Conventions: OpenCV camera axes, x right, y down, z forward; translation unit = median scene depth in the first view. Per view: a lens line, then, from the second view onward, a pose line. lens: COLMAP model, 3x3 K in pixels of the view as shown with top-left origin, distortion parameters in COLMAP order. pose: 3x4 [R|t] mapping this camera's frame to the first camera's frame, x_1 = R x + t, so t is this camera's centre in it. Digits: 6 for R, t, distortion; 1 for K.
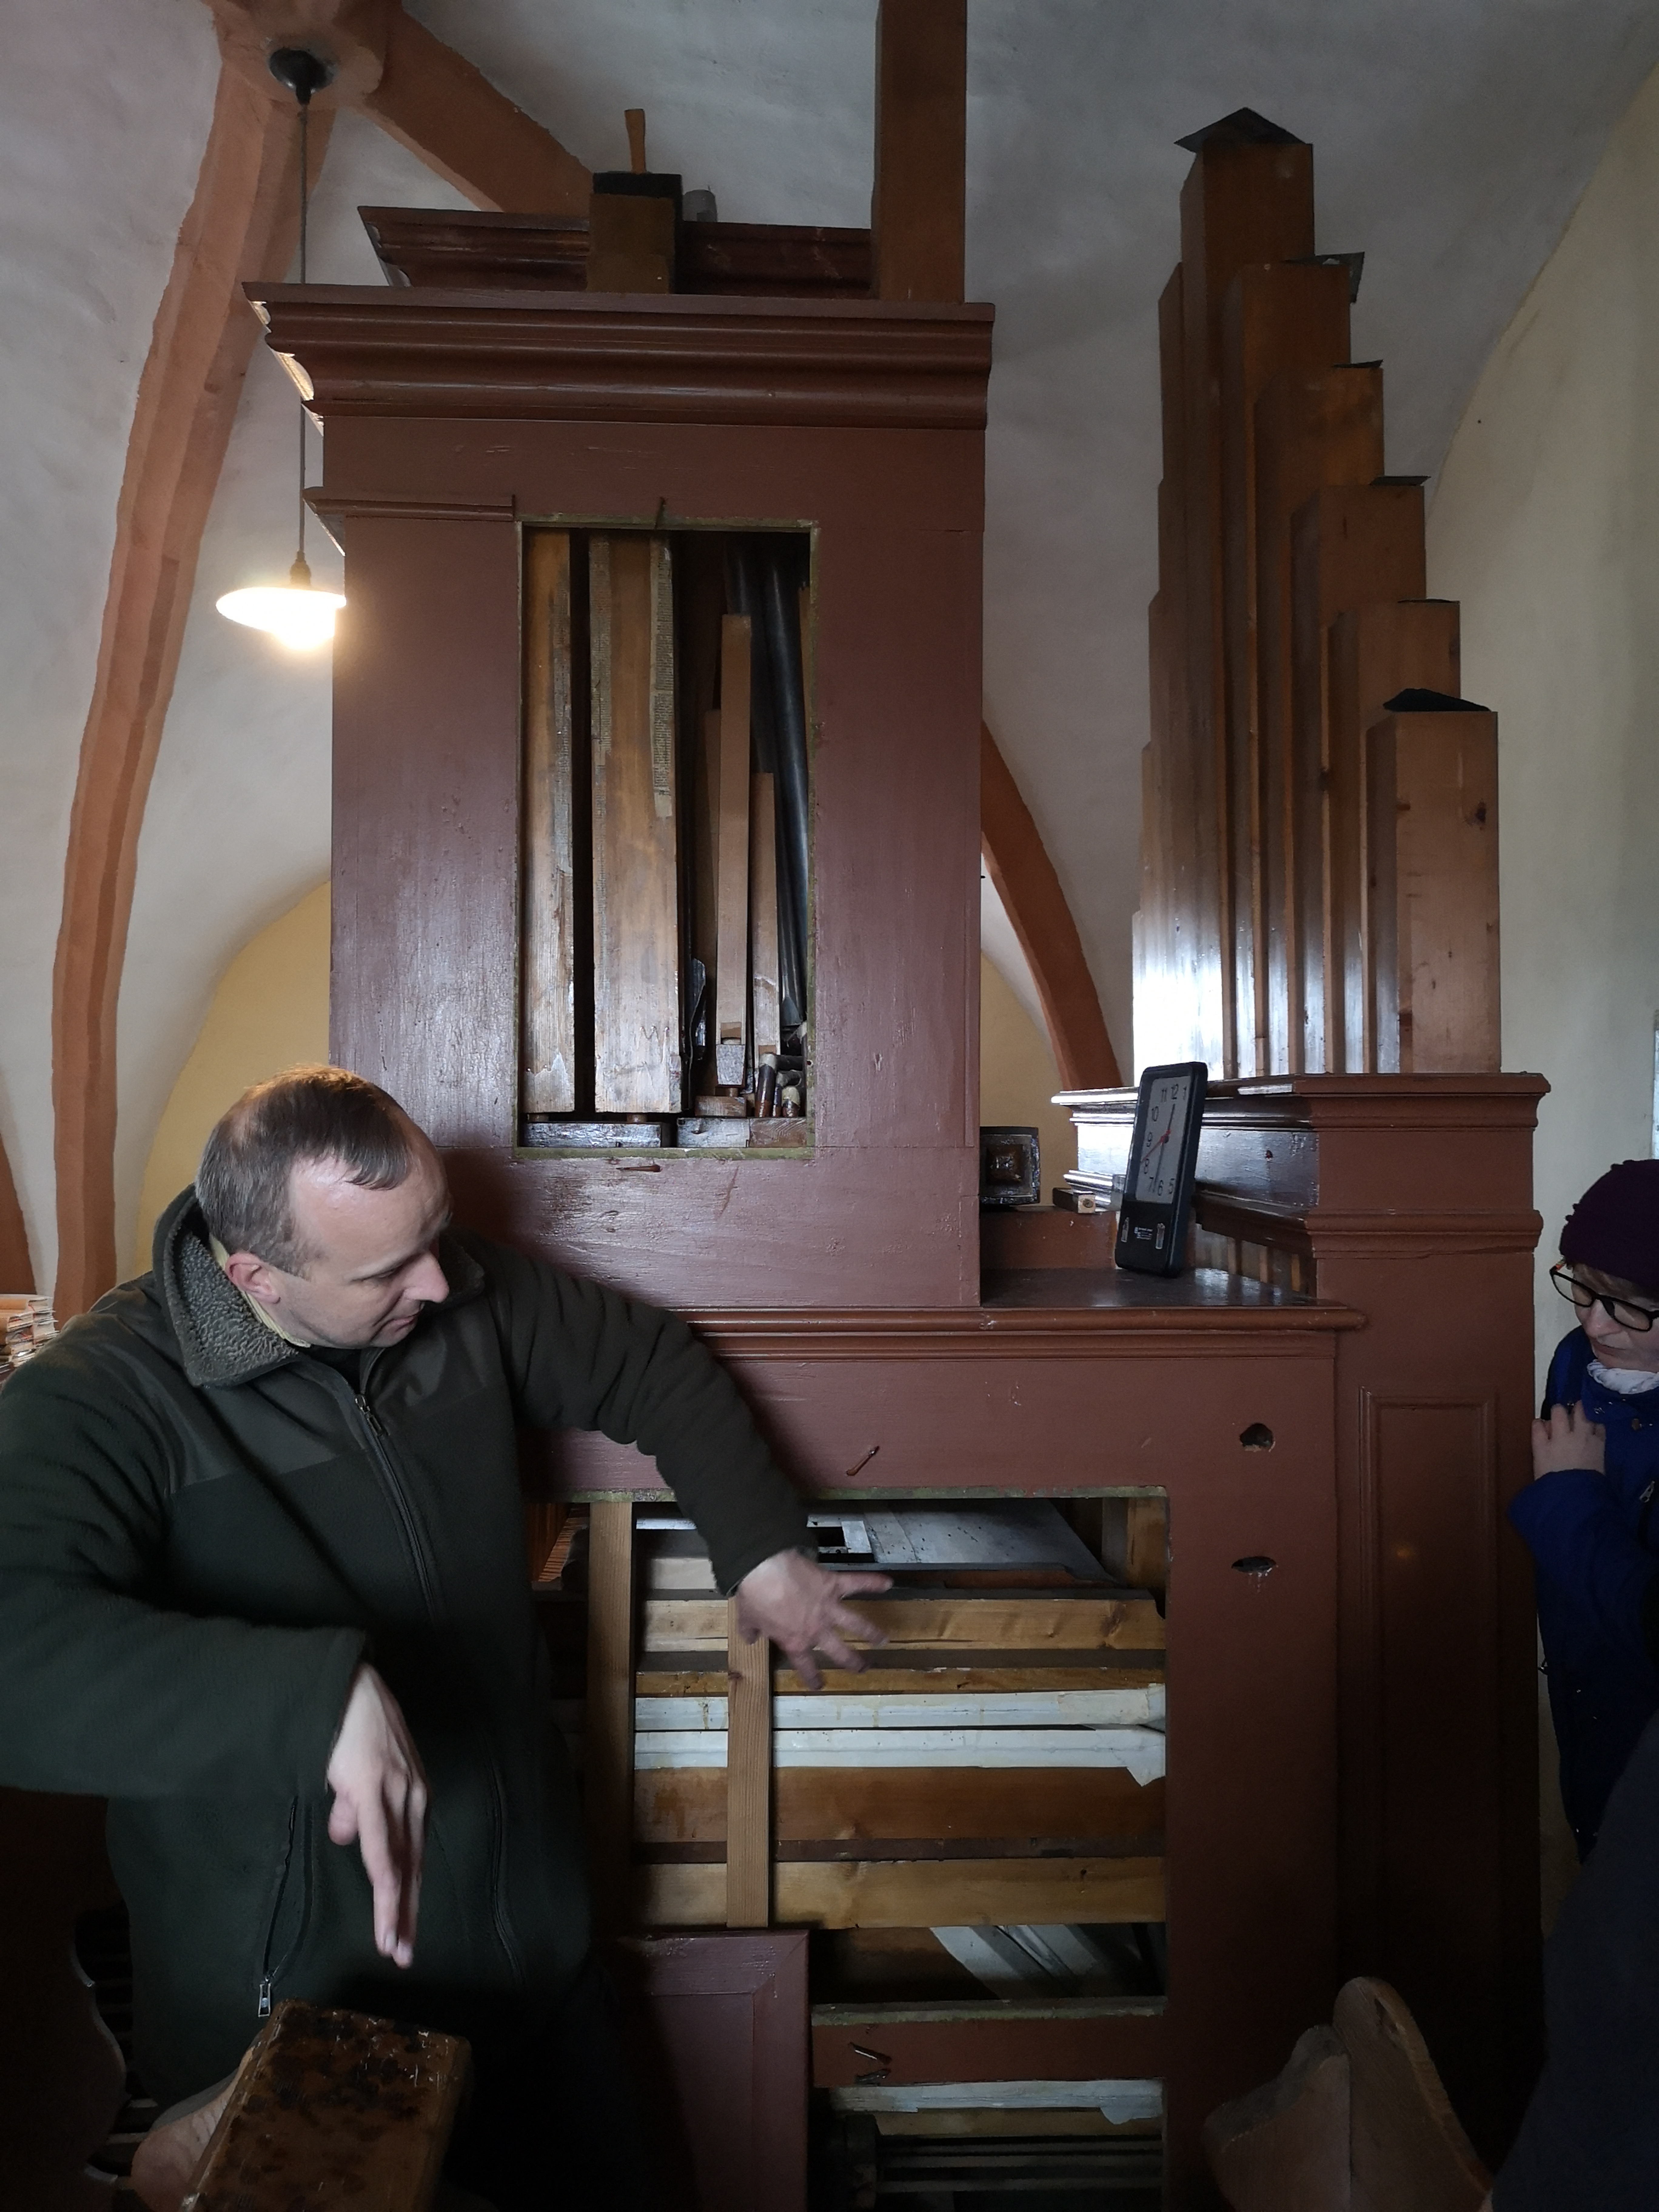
lens RADIAL K [[1733.3, 0, 832.1], [0, 1733.3, 1105.7], [0, 0, 1]] dist [0.027851, -0.001715]
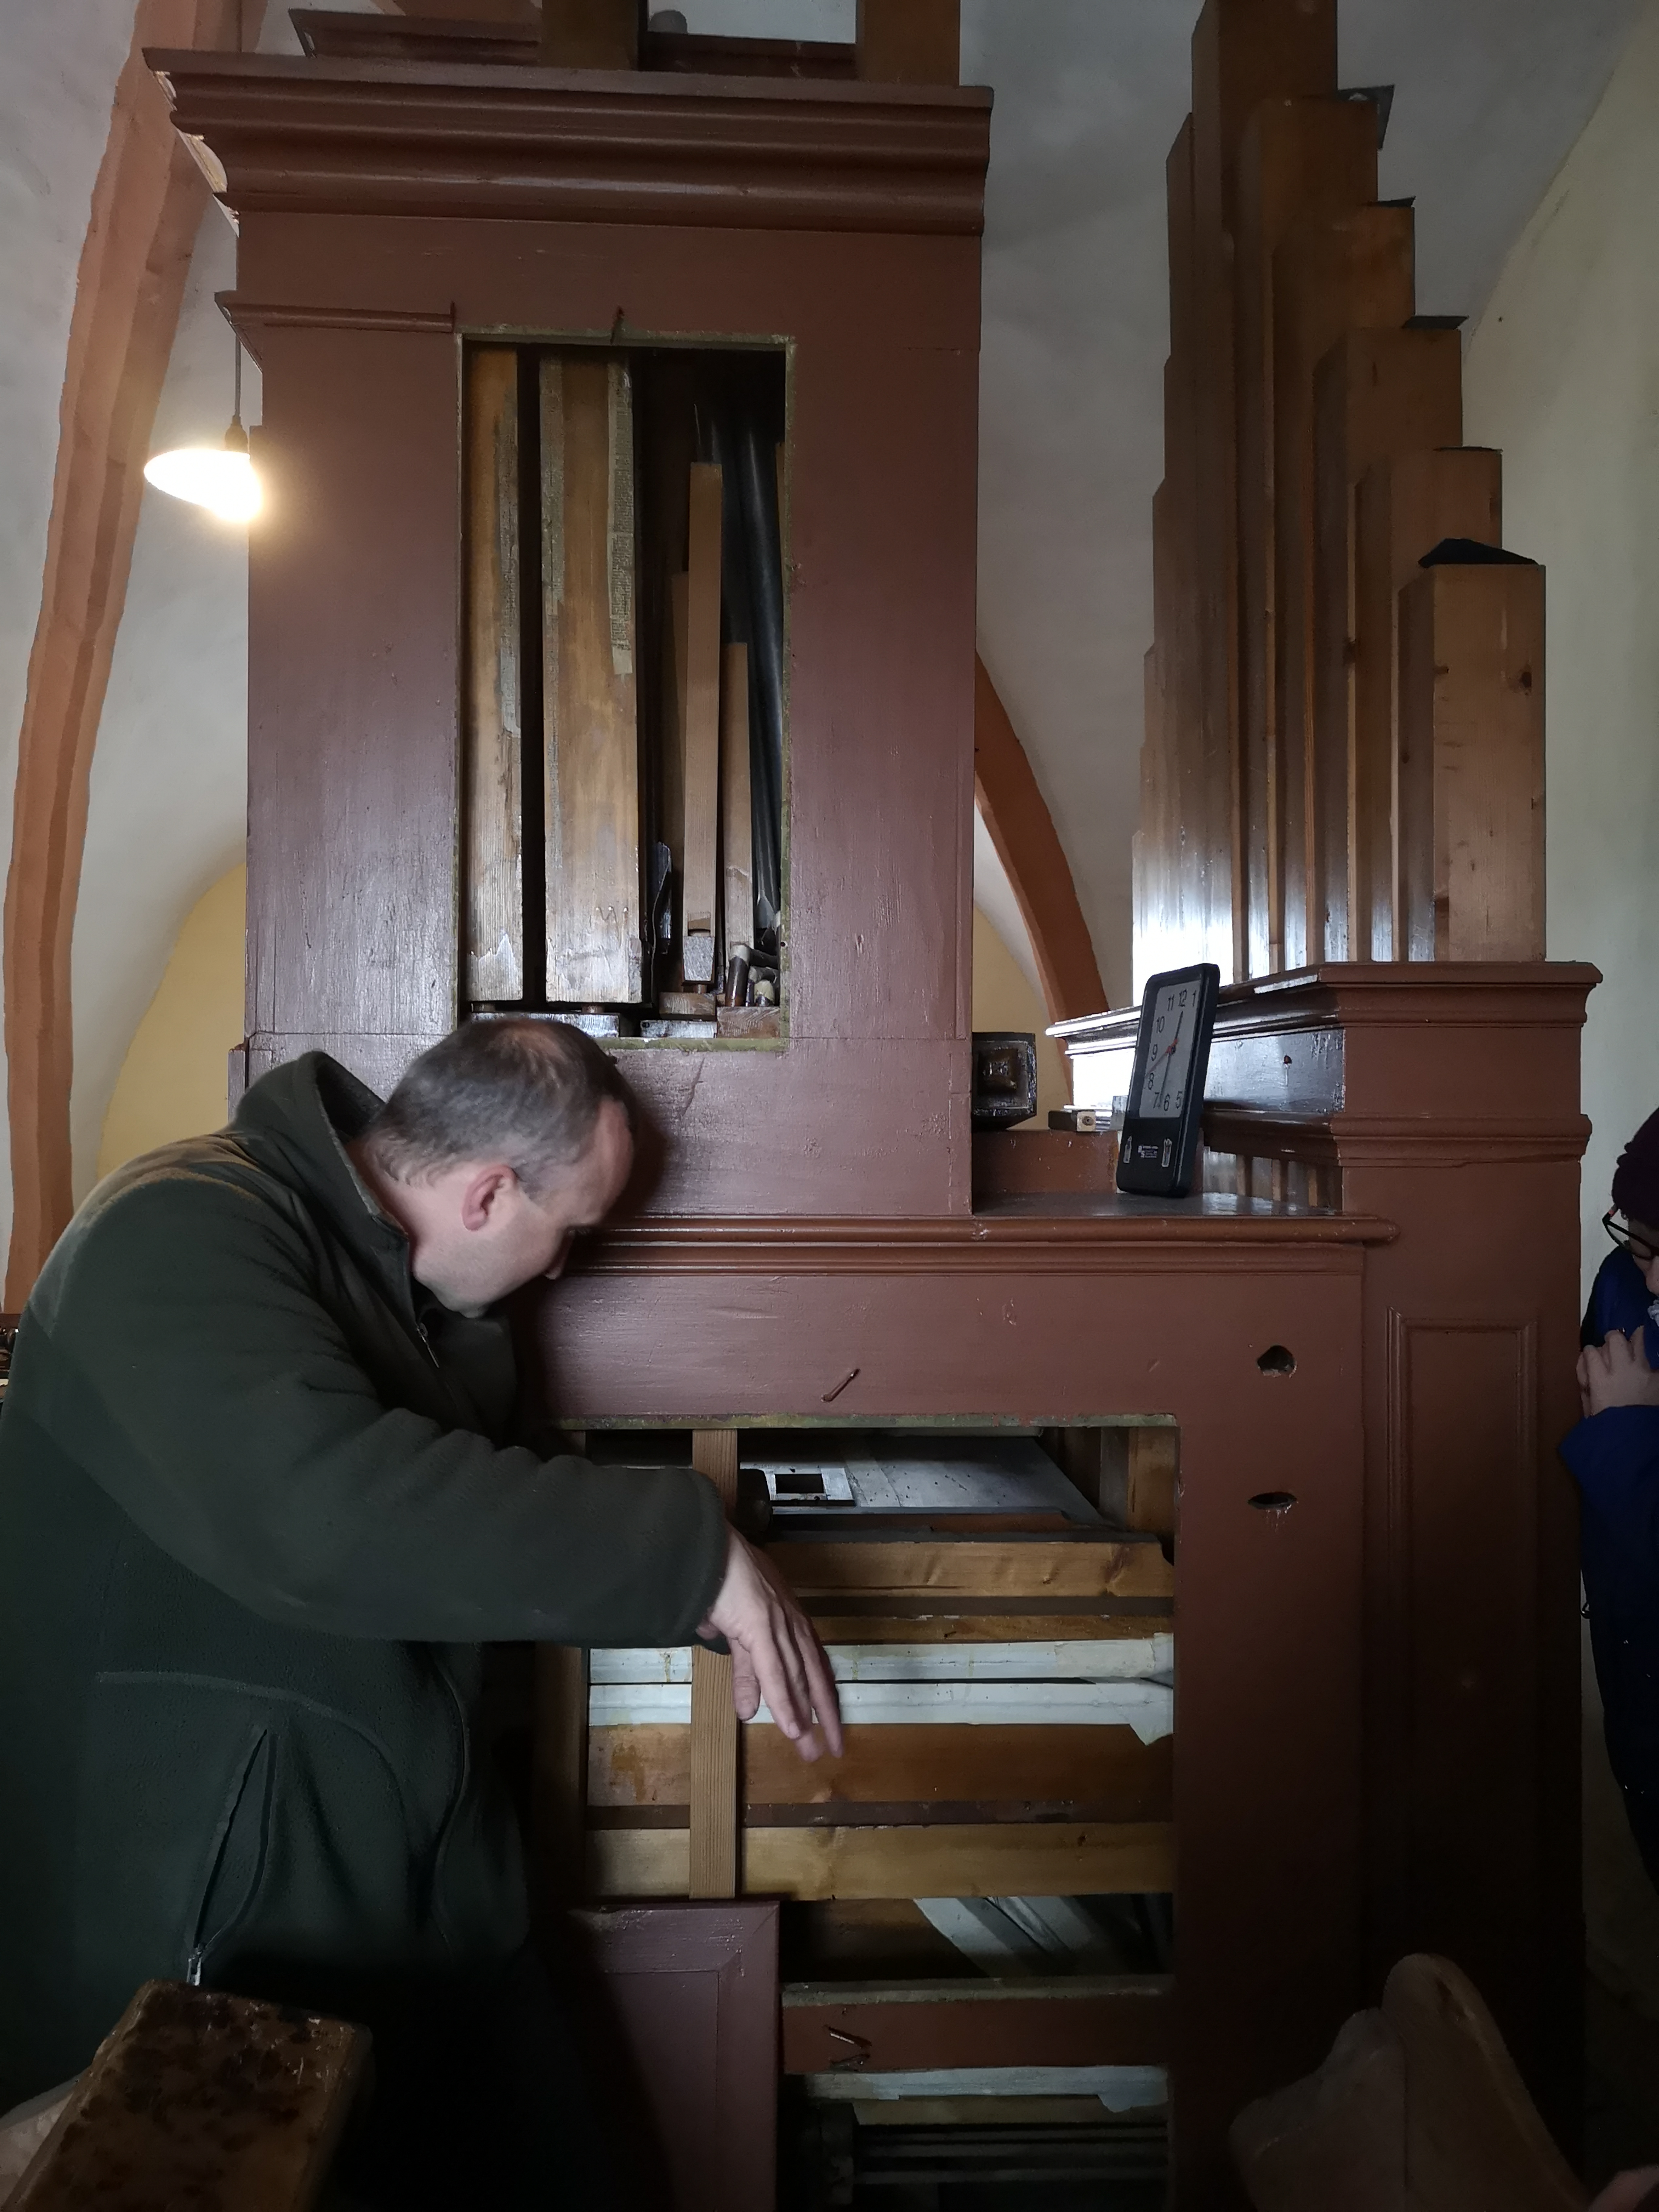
lens RADIAL K [[1733.3, 0, 832.1], [0, 1733.3, 1105.7], [0, 0, 1]] dist [0.027851, -0.001715]
pose [[0.999972, 0.003157, 0.006787, 0.006095], [-0.003234, 0.999930, 0.011395, 0.046205], [-0.006750, -0.011417, 0.999912, 0.093497]]
